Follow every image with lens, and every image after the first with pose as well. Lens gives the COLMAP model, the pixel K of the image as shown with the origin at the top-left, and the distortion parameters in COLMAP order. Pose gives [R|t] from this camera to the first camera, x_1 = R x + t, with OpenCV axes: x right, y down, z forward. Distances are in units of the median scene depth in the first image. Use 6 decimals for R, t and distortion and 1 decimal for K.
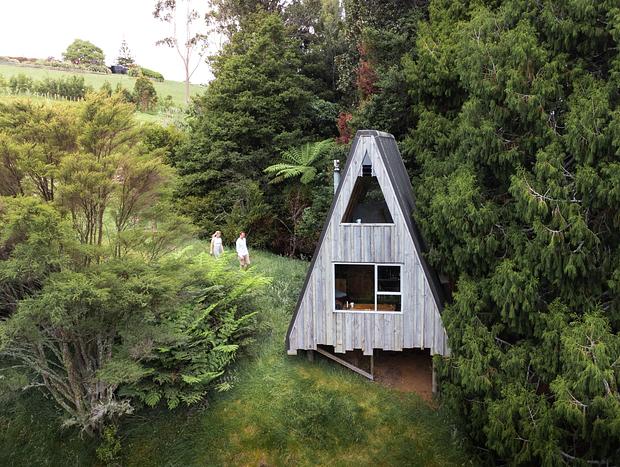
lens RADIAL K [[581.4, 0, 355.3], [0, 581.4, 233.3], [0, 0, 1]] dist [0.002276, 0.016745]
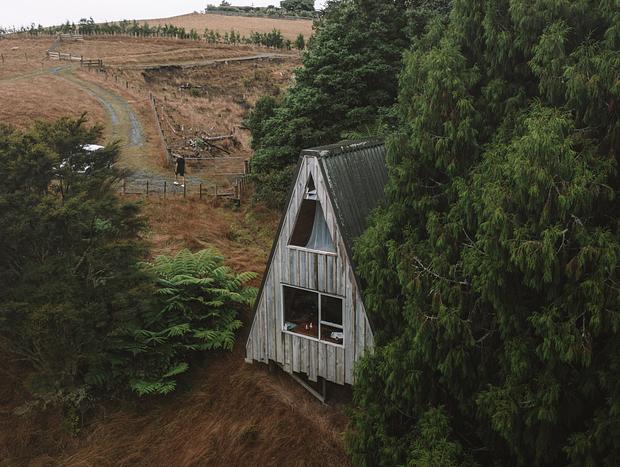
lens RADIAL K [[542.4, 0, 310.0], [0, 542.4, 233.5], [0, 0, 1]] dist [-0.009424, -0.002627]
pose [[0.912675, 0.109827, -0.393653, 0.353615], [-0.060630, 0.988943, 0.135339, -0.157804], [0.404164, -0.099653, 0.909242, 0.209877]]
